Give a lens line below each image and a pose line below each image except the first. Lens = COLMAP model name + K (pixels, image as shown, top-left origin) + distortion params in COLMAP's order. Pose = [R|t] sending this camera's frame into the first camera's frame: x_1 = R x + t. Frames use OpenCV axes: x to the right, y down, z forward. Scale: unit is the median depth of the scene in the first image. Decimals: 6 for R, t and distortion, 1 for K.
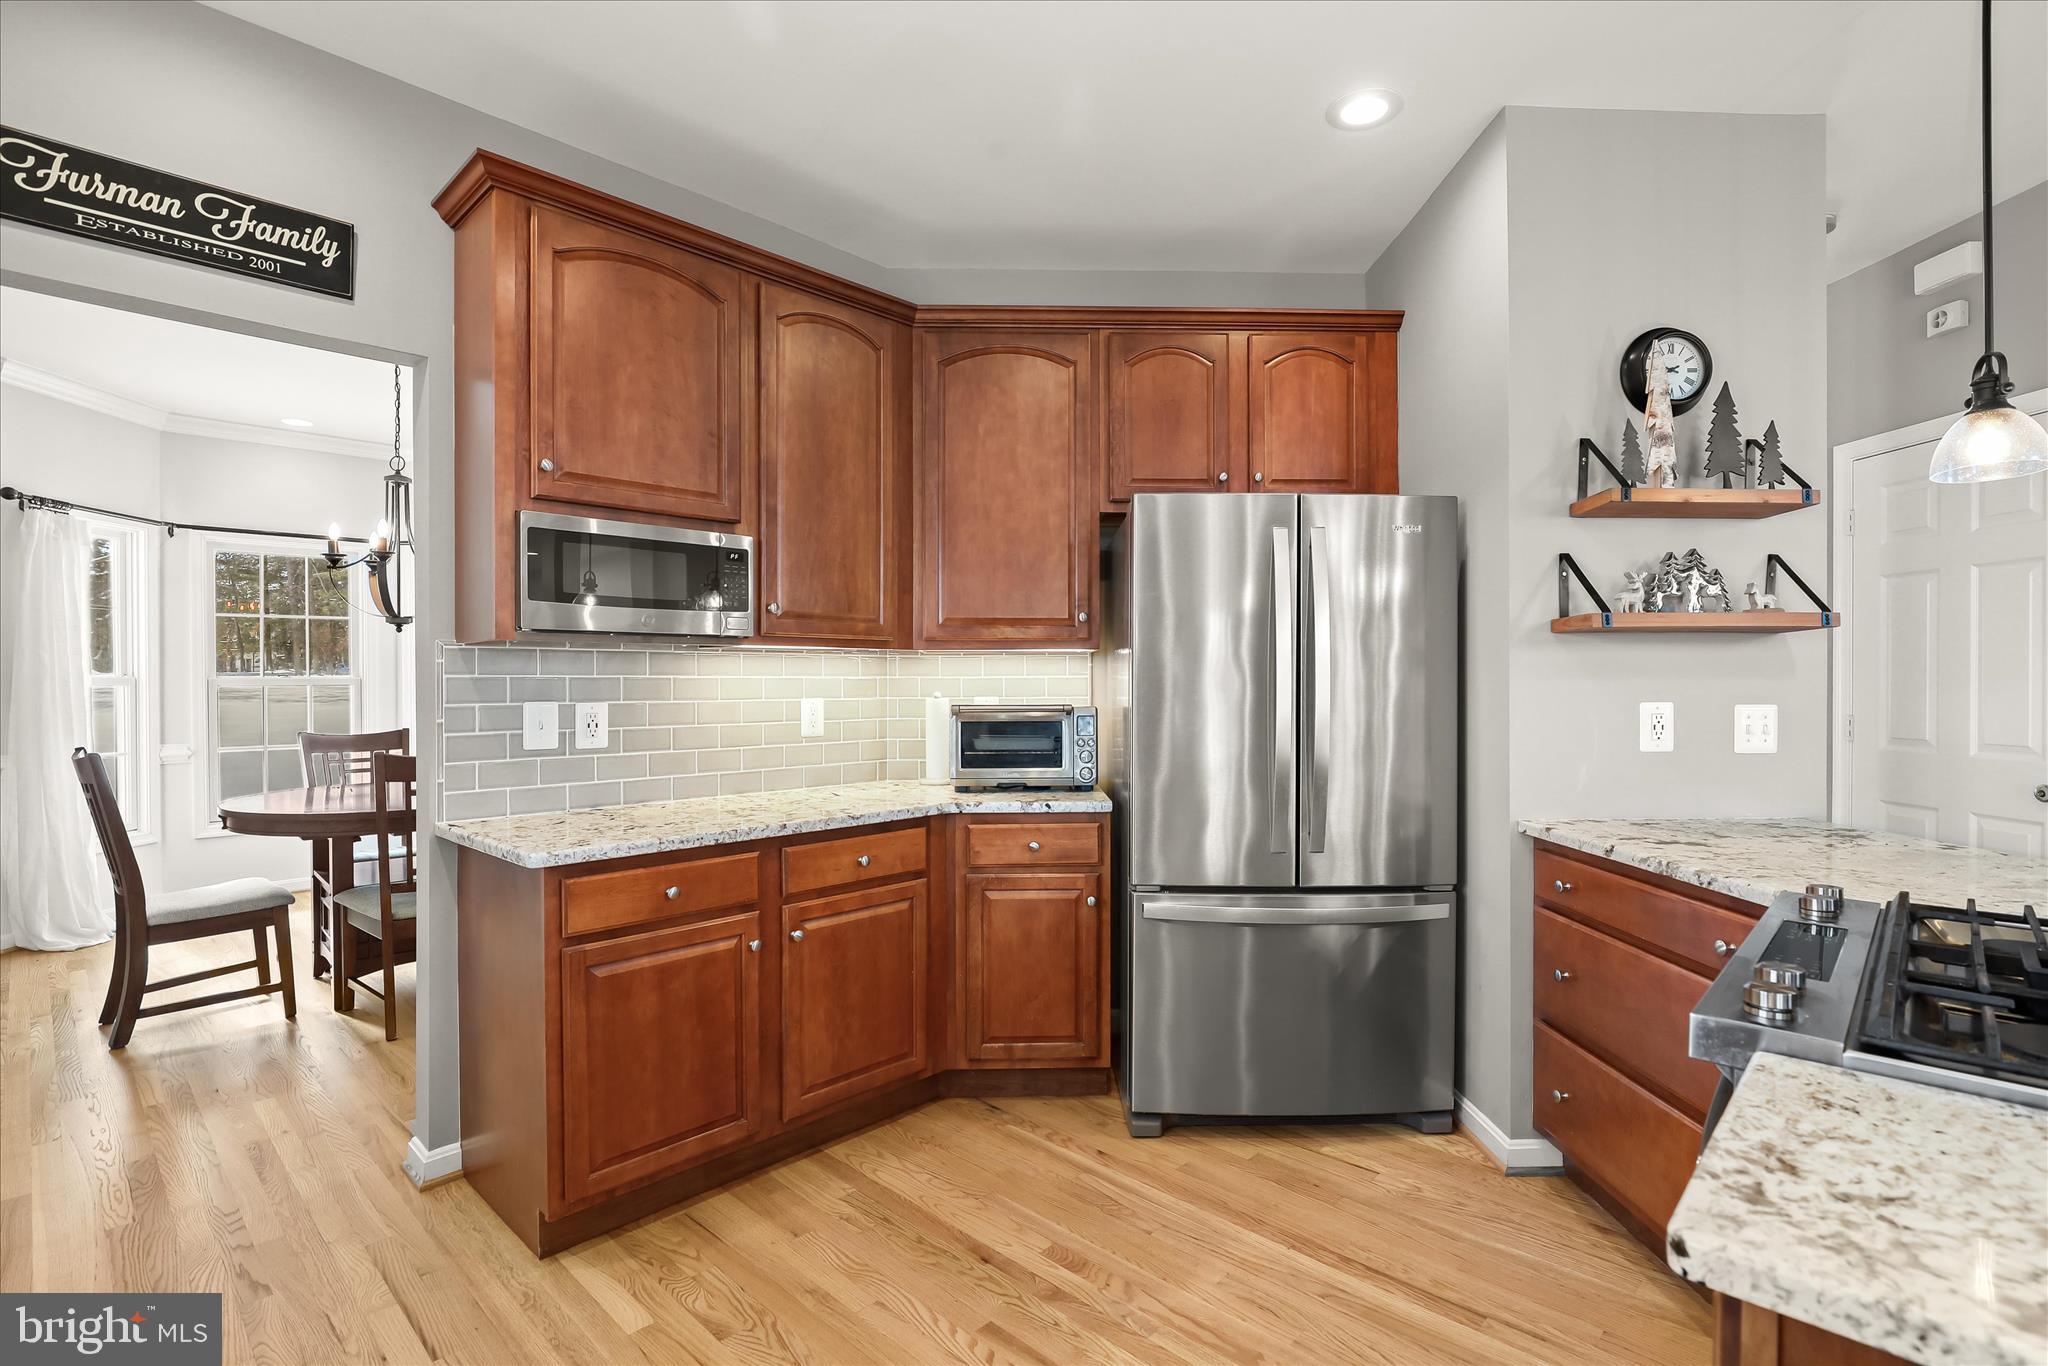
lens RADIAL K [[970.8, 0, 1019.6], [0, 970.8, 681.7], [0, 0, 1]] dist [-0.013707, 0.003588]
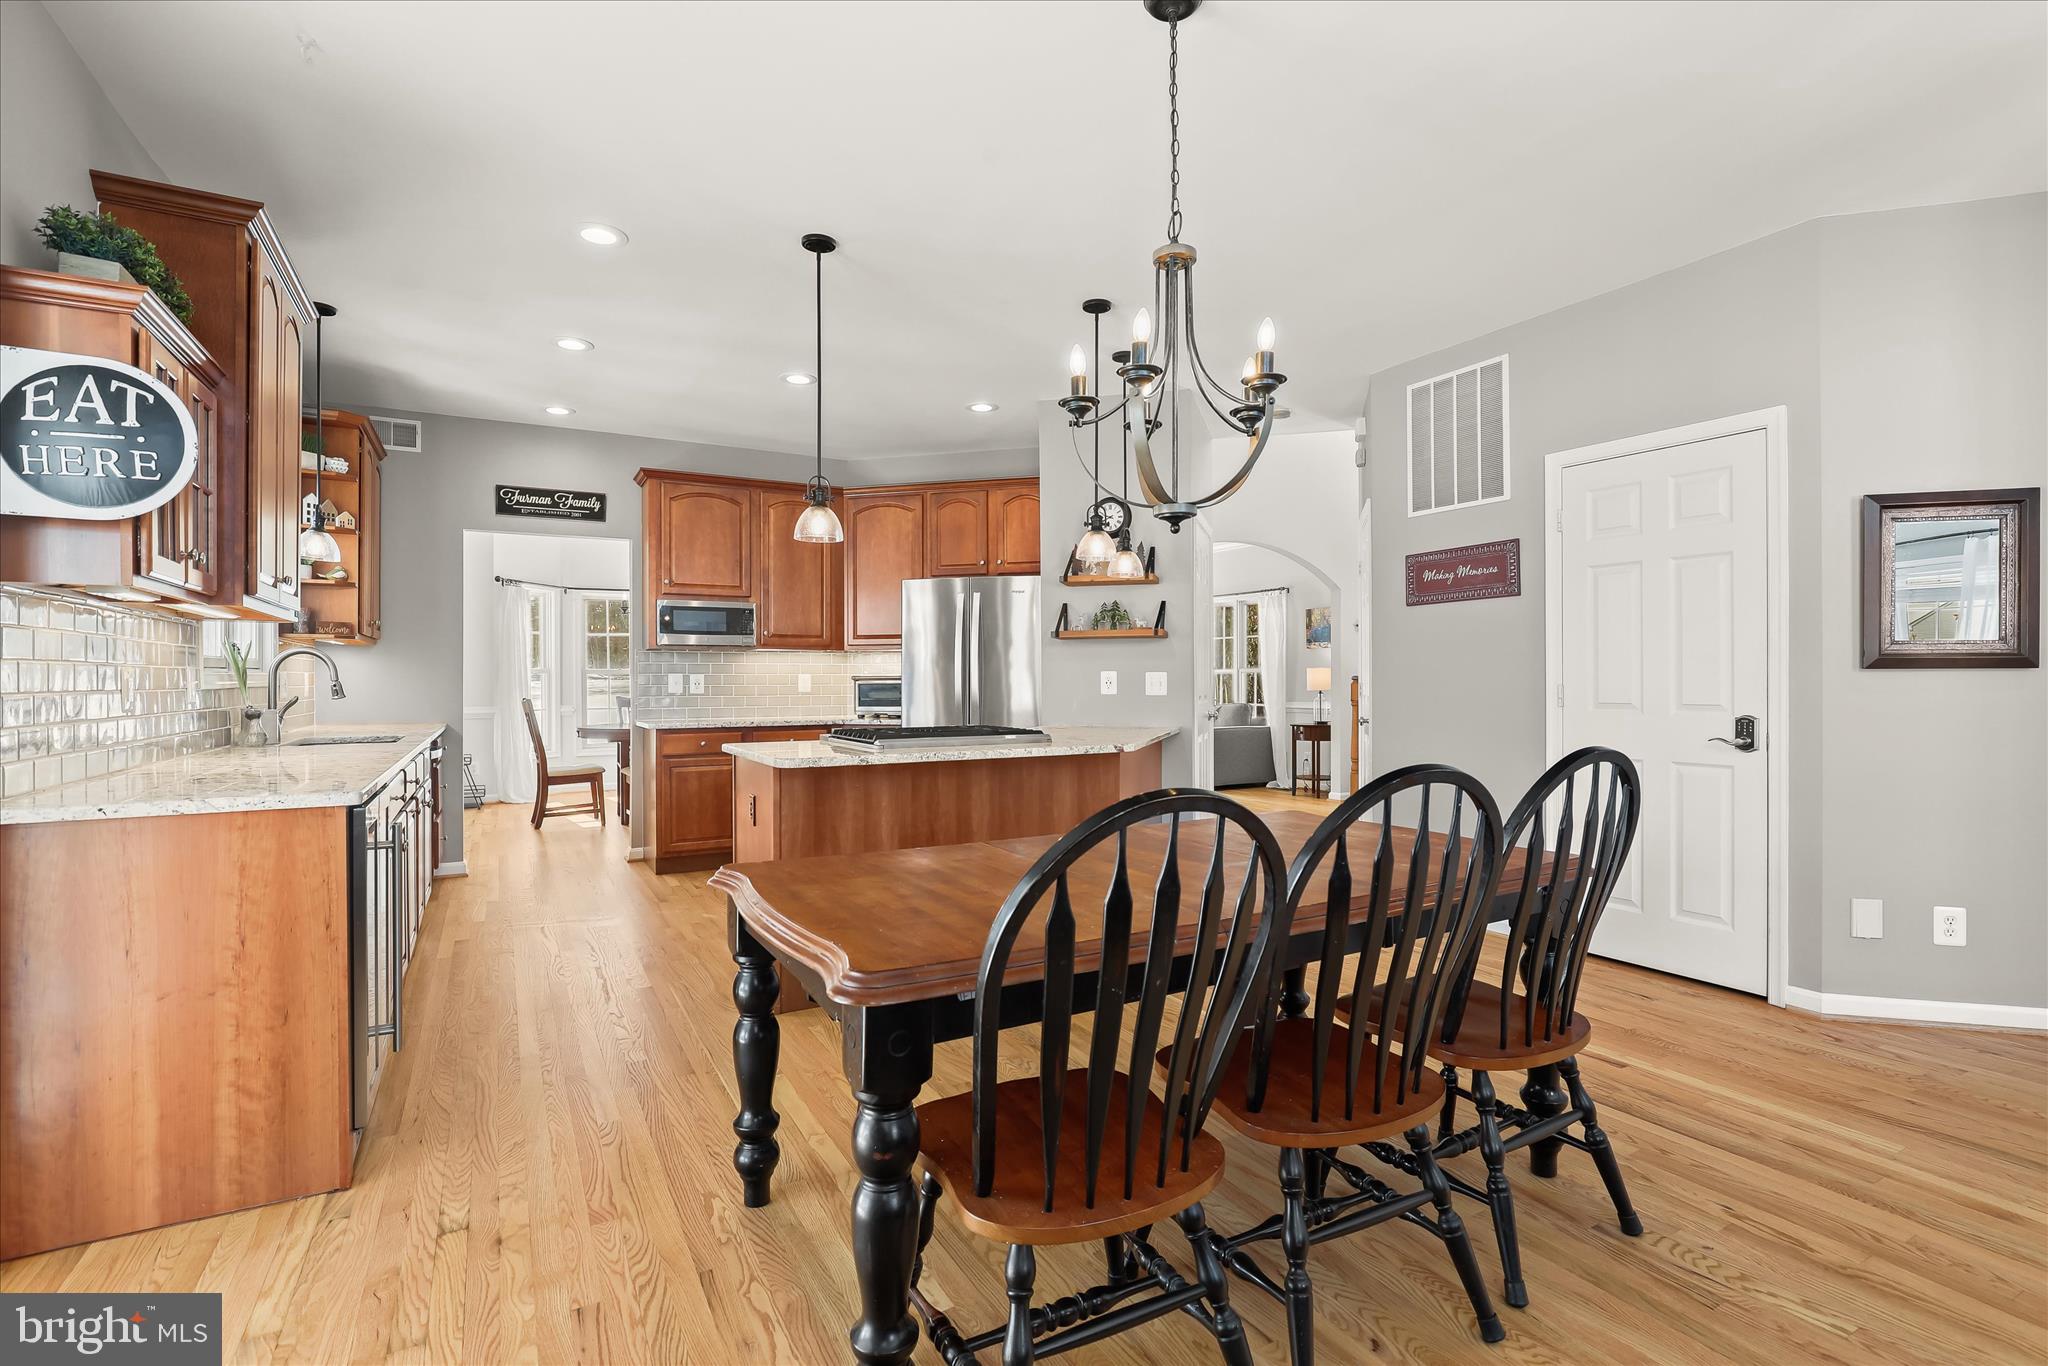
lens RADIAL K [[968.9, 0, 1023.4], [0, 968.9, 672.7], [0, 0, 1]] dist [-0.014228, 0.002461]
pose [[0.954100, -0.004297, -0.299459, 0.835304], [0.001862, 0.999963, -0.008415, 0.031539], [0.299484, 0.007471, 0.954072, -0.828453]]
